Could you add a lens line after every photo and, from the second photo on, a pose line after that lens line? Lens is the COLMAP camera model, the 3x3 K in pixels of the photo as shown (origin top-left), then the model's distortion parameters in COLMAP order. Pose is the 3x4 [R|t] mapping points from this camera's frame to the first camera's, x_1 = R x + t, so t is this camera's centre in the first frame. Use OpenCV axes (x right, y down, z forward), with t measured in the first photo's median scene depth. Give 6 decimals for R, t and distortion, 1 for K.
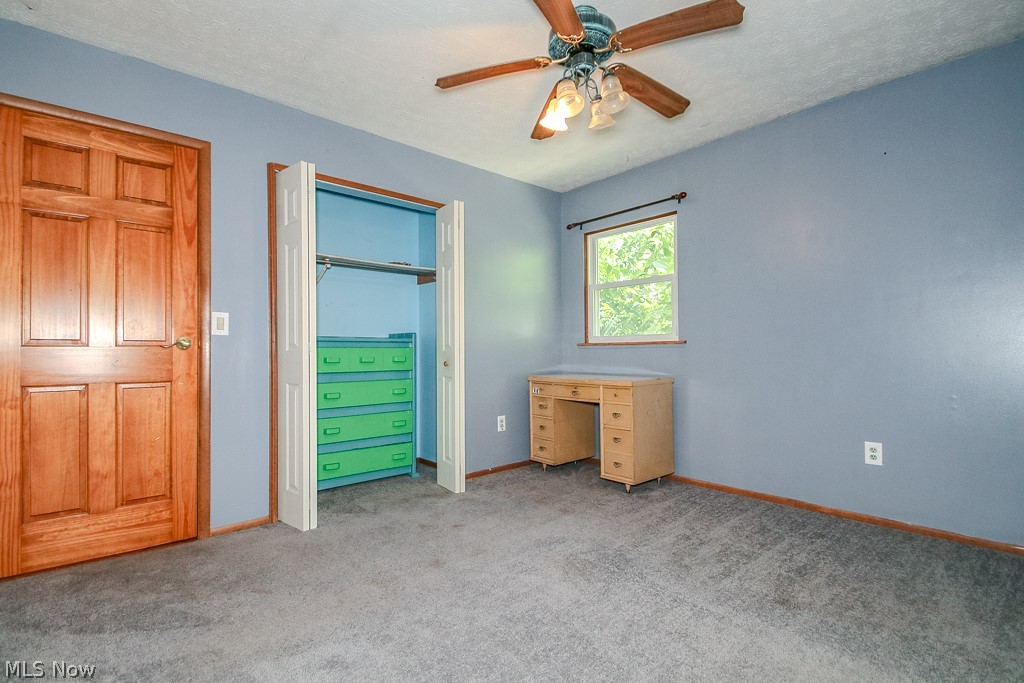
lens RADIAL K [[481.2, 0, 514.8], [0, 481.2, 343.9], [0, 0, 1]] dist [0.013757, -0.013839]
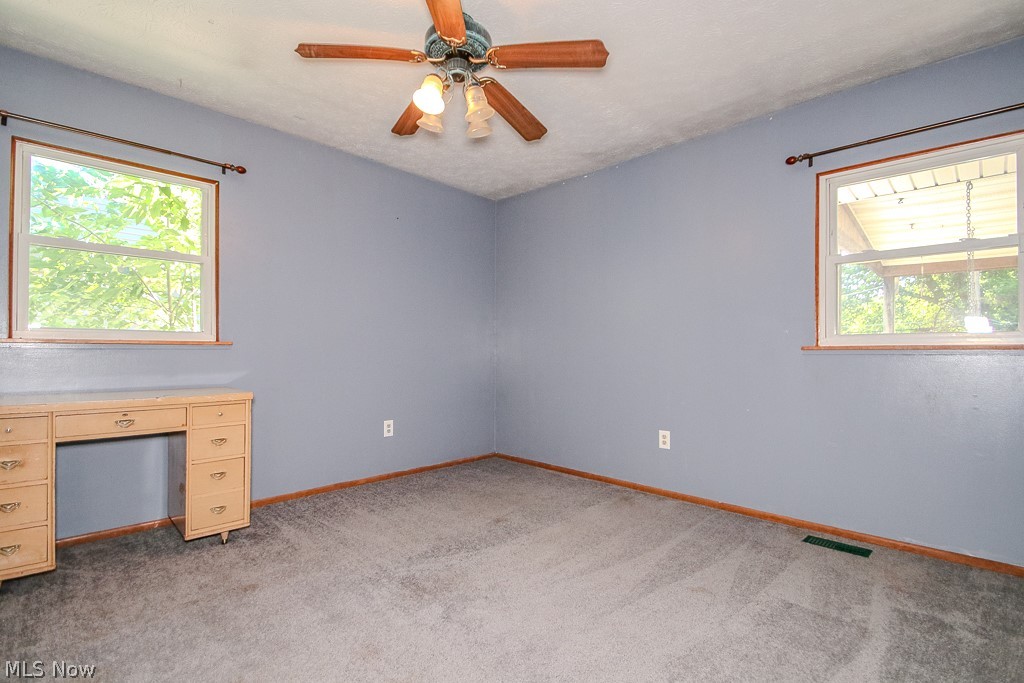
lens RADIAL K [[481.2, 0, 515.2], [0, 481.2, 343.2], [0, 0, 1]] dist [0.013757, -0.013839]
pose [[-0.083049, 0.024855, 0.996235, -0.546819], [-0.023063, 0.999373, -0.026856, 0.007457], [-0.996279, -0.025206, -0.082424, 0.602052]]
